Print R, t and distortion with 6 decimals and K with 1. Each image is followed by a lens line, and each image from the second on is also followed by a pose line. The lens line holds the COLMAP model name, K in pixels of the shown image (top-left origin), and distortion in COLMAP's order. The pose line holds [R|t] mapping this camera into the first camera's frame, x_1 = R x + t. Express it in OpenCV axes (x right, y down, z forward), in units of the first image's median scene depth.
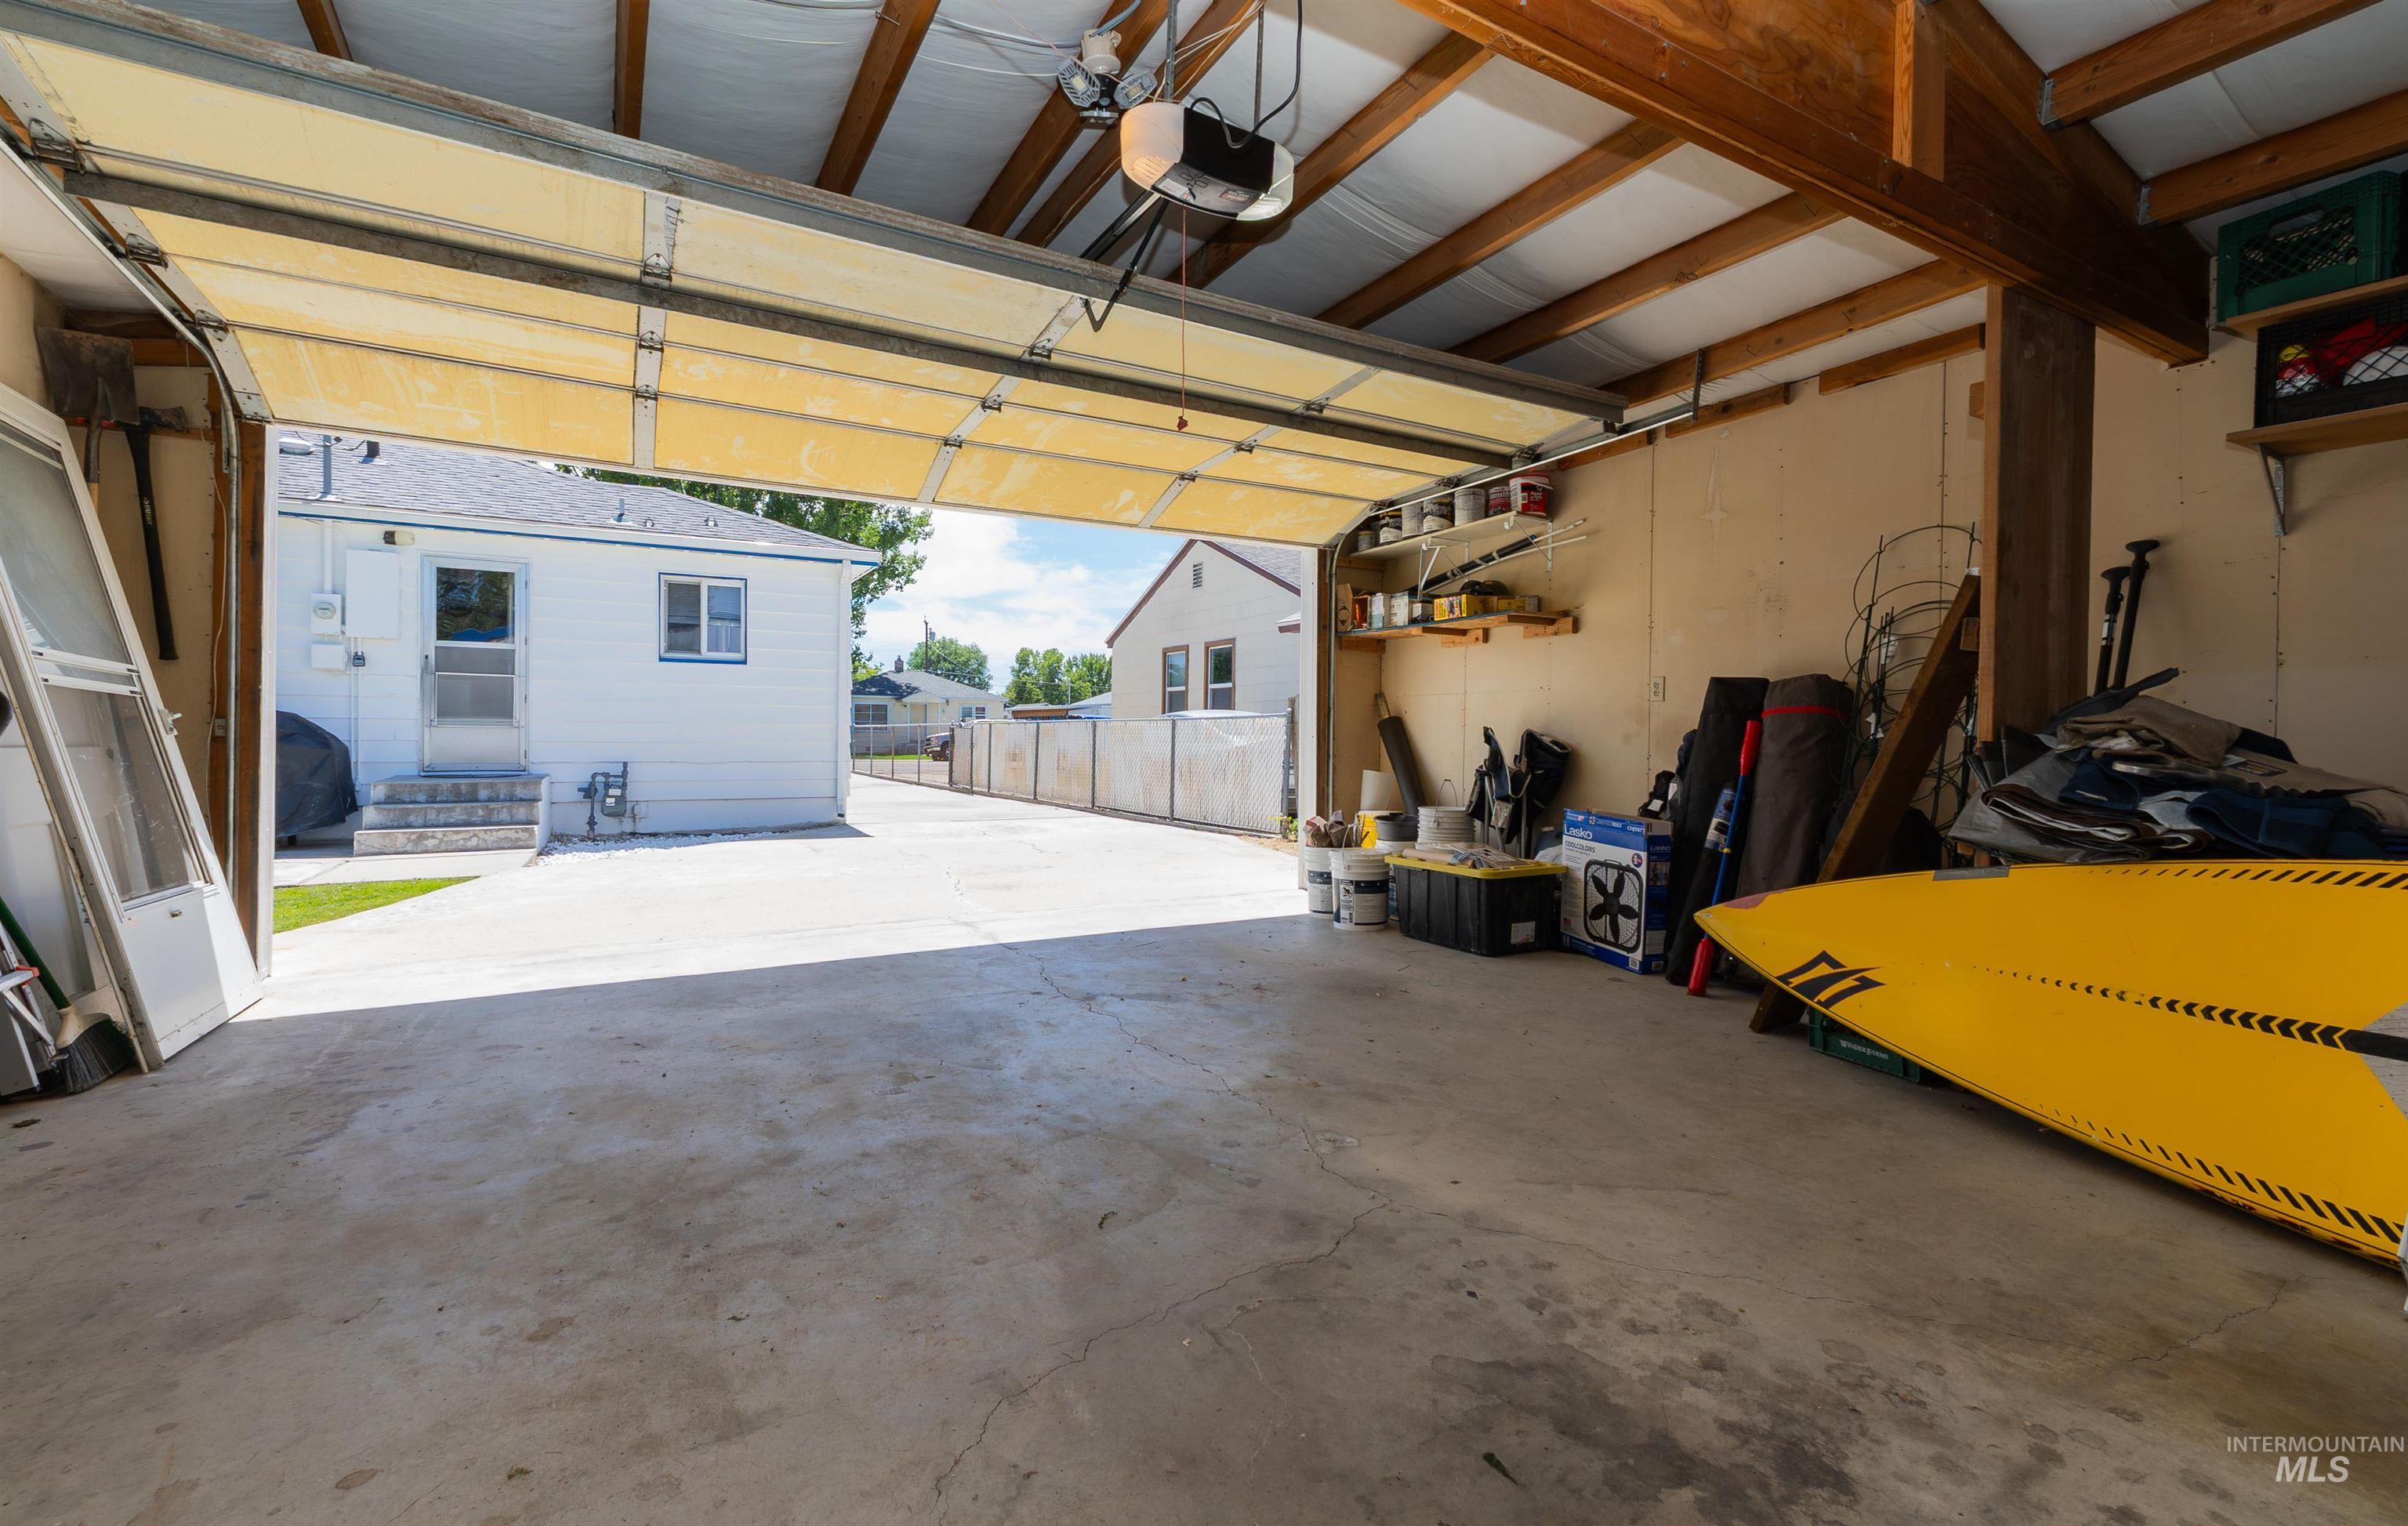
lens RADIAL K [[1024.8, 0, 1213.8], [0, 1024.8, 752.7], [0, 0, 1]] dist [-0.002057, -0.000293]
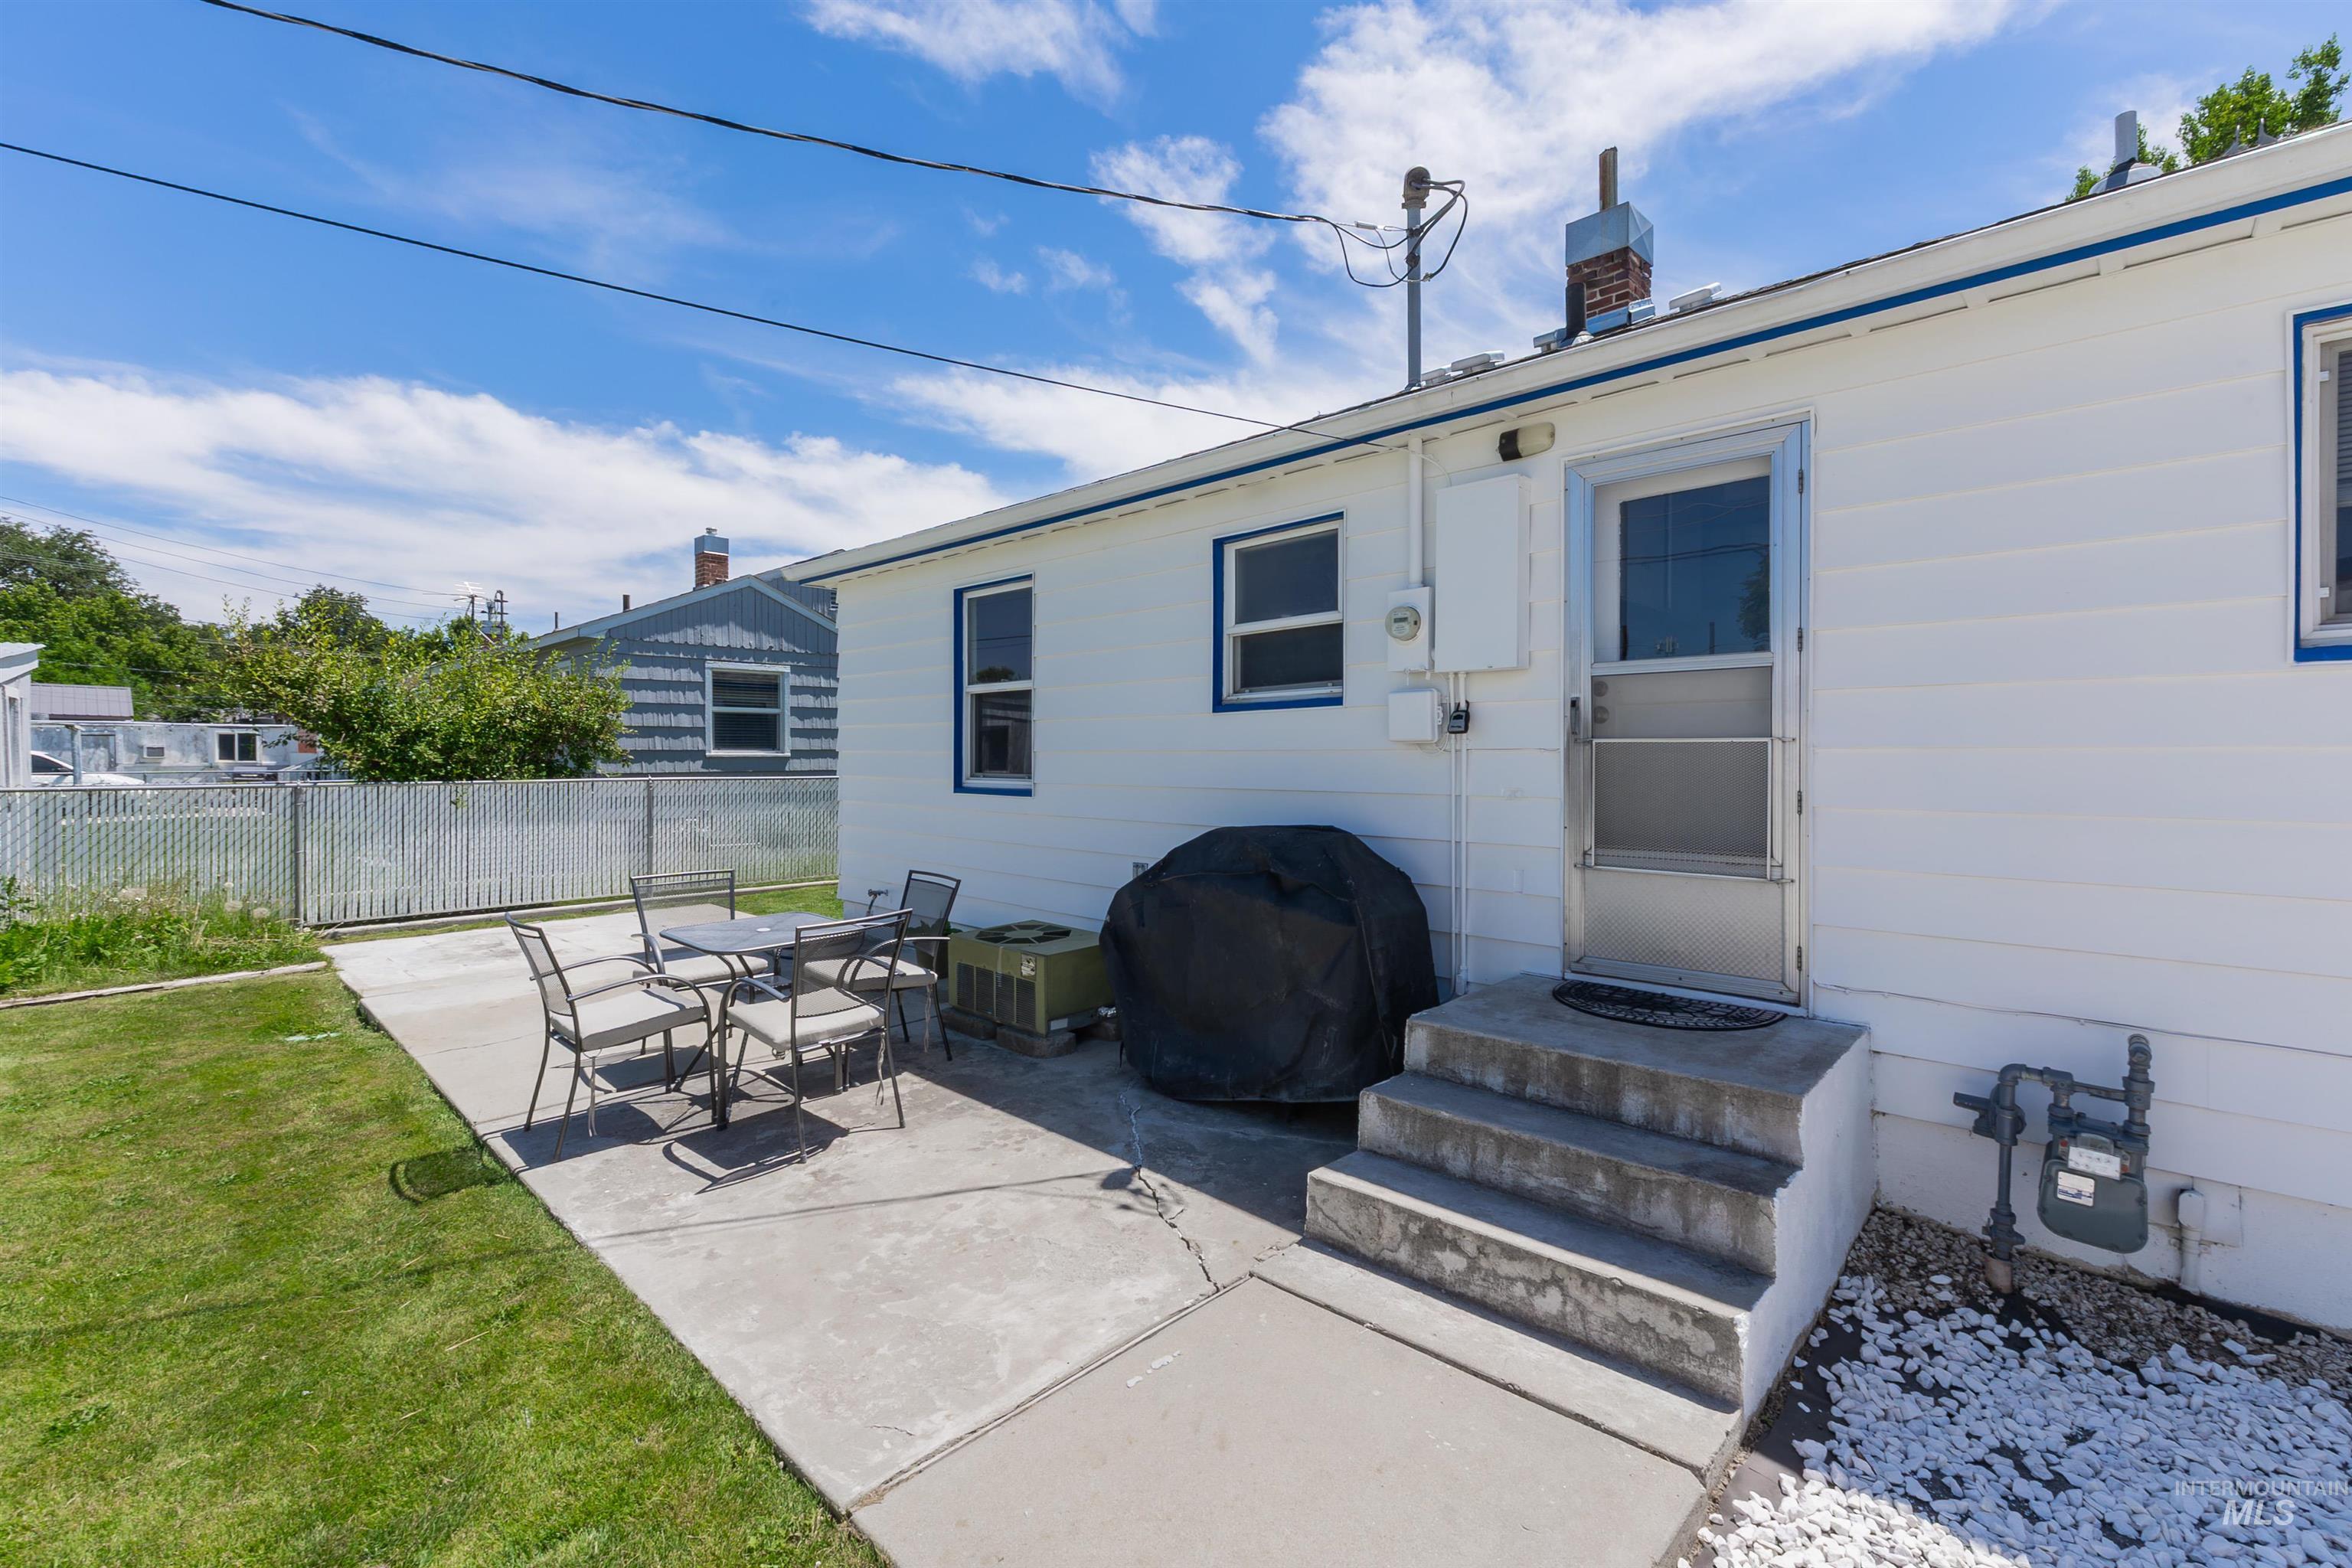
lens RADIAL K [[995.3, 0, 1185.0], [0, 995.3, 763.4], [0, 0, 1]] dist [0.003658, -0.000149]
pose [[0.288524, 0.002976, -0.957468, -0.374563], [-0.007792, 0.999969, 0.000760, -0.060440], [0.957441, 0.007241, 0.288539, 0.646125]]
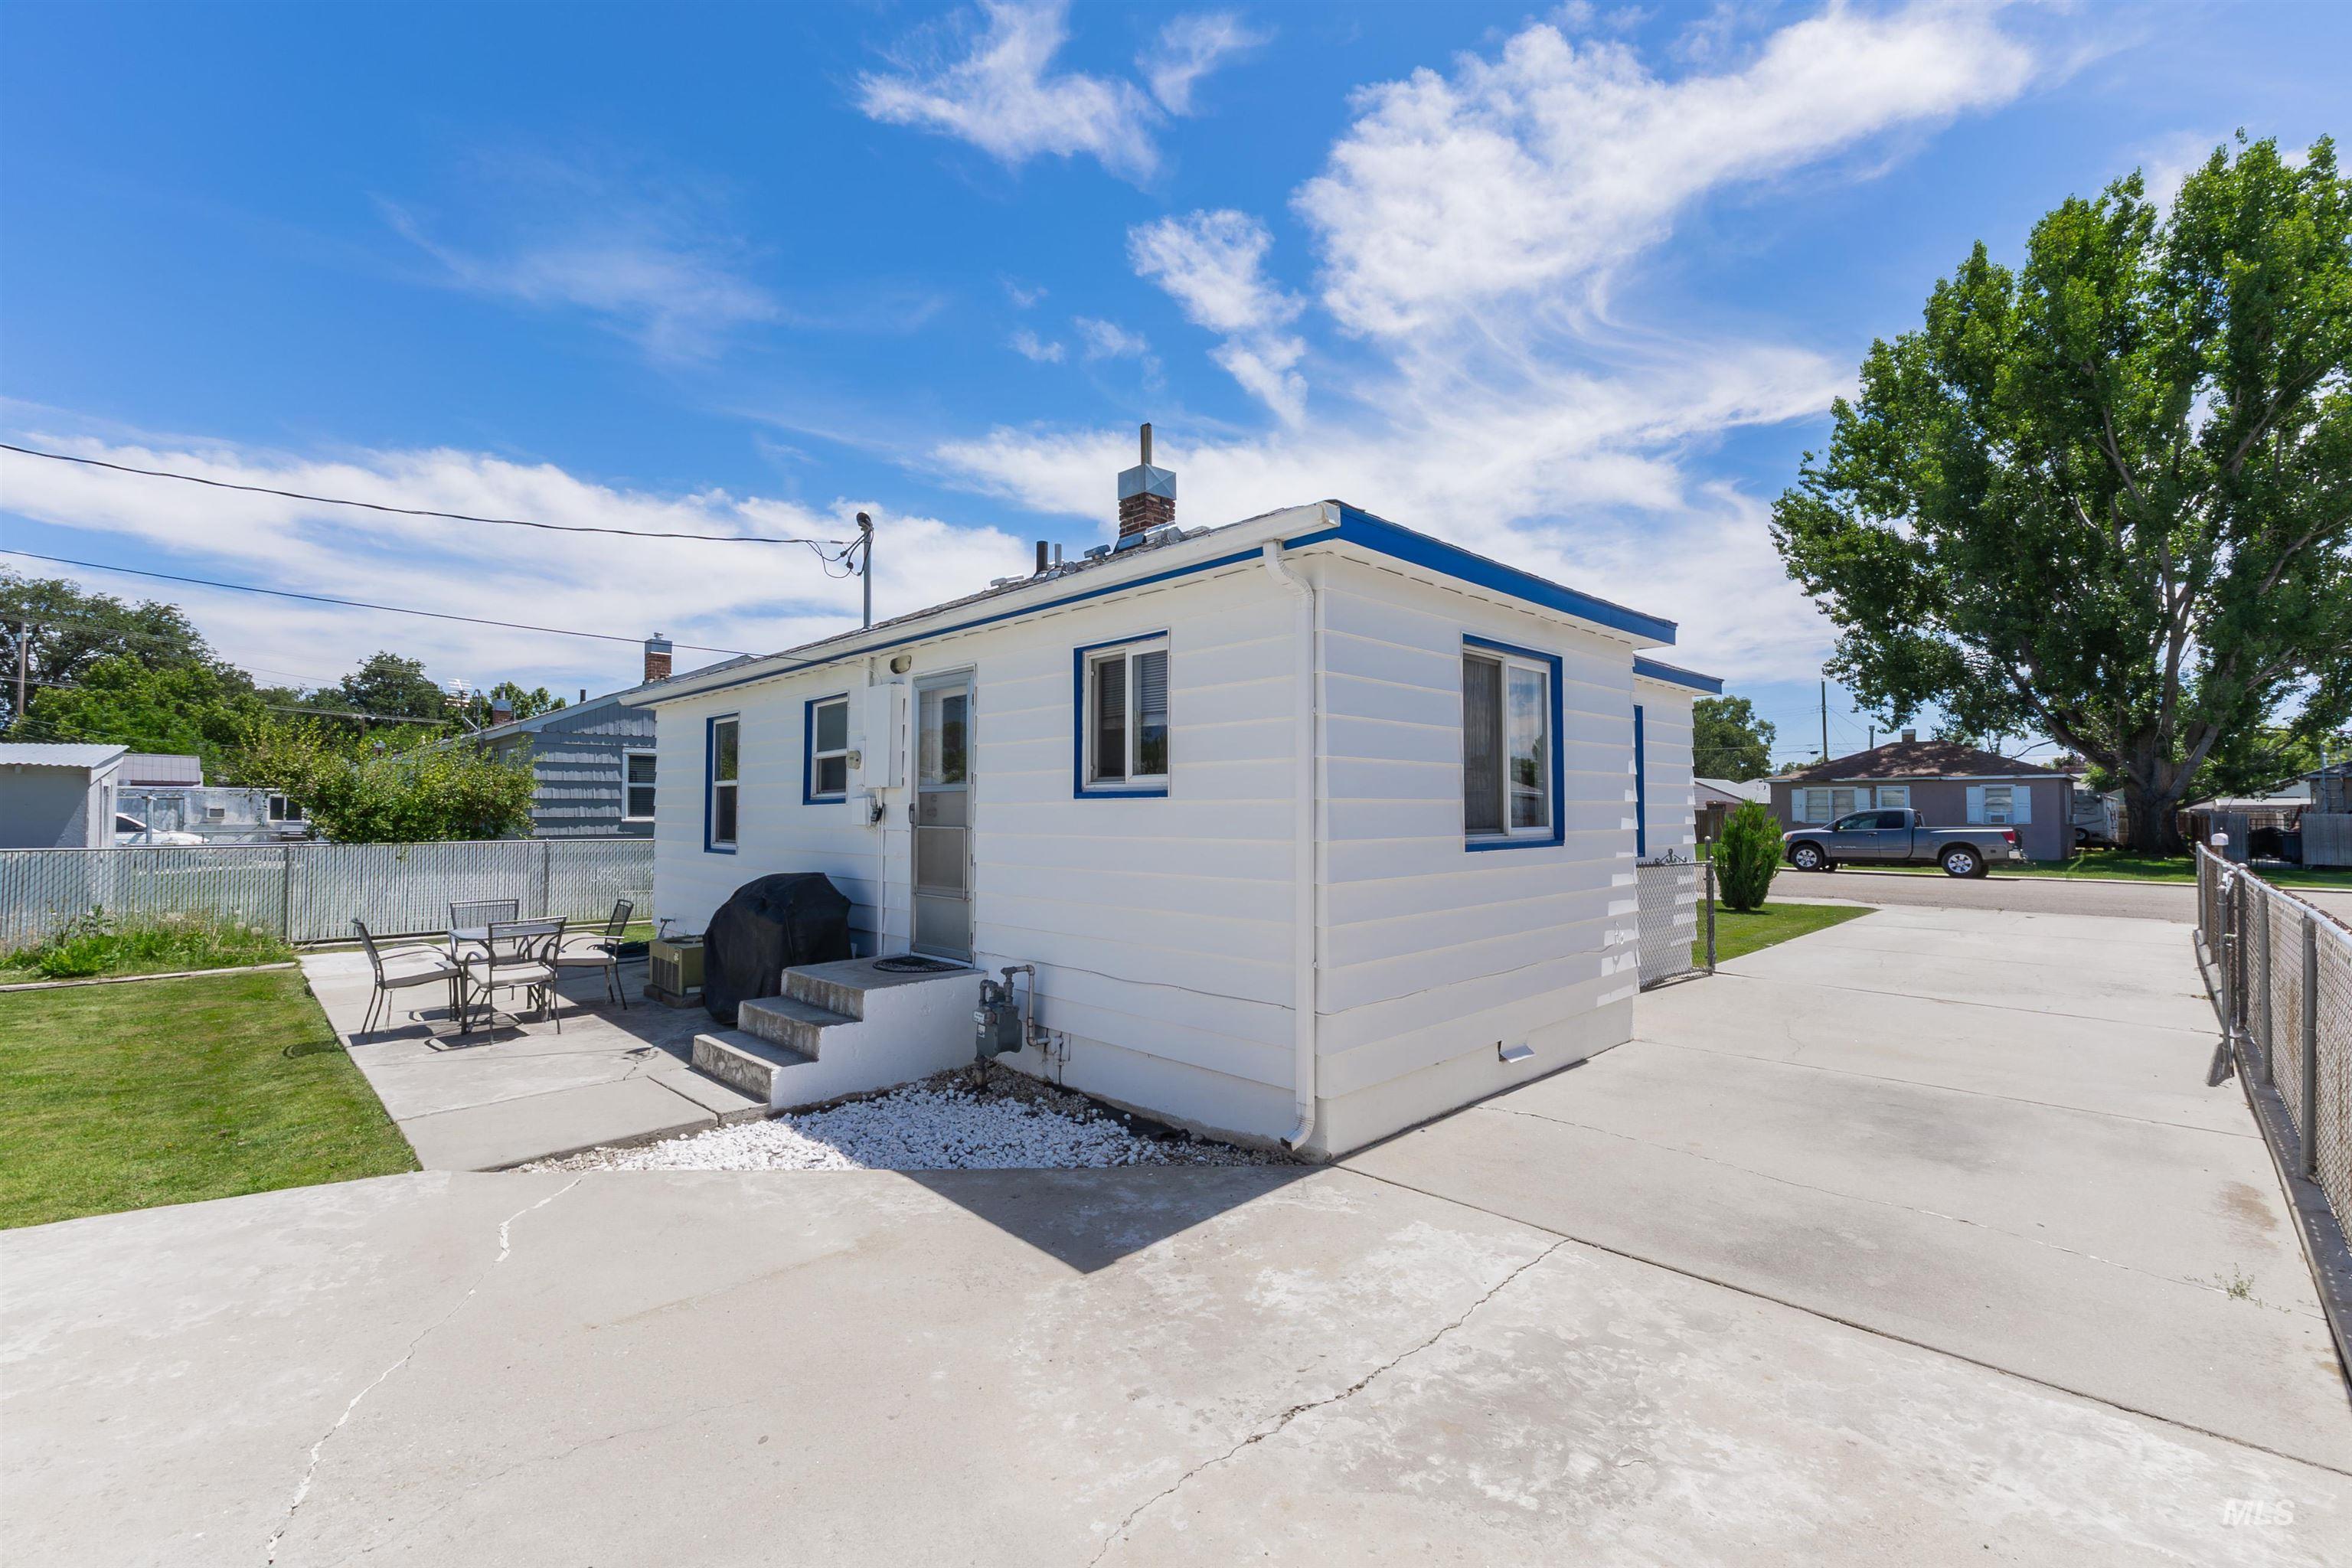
lens RADIAL K [[989.4, 0, 1181.9], [0, 989.4, 773.9], [0, 0, 1]] dist [0.003365, 0.000297]
pose [[0.254753, -0.040831, -0.966144, 0.026107], [-0.008020, 0.998985, -0.044333, -0.077001], [0.966973, 0.019042, 0.254167, 0.895791]]
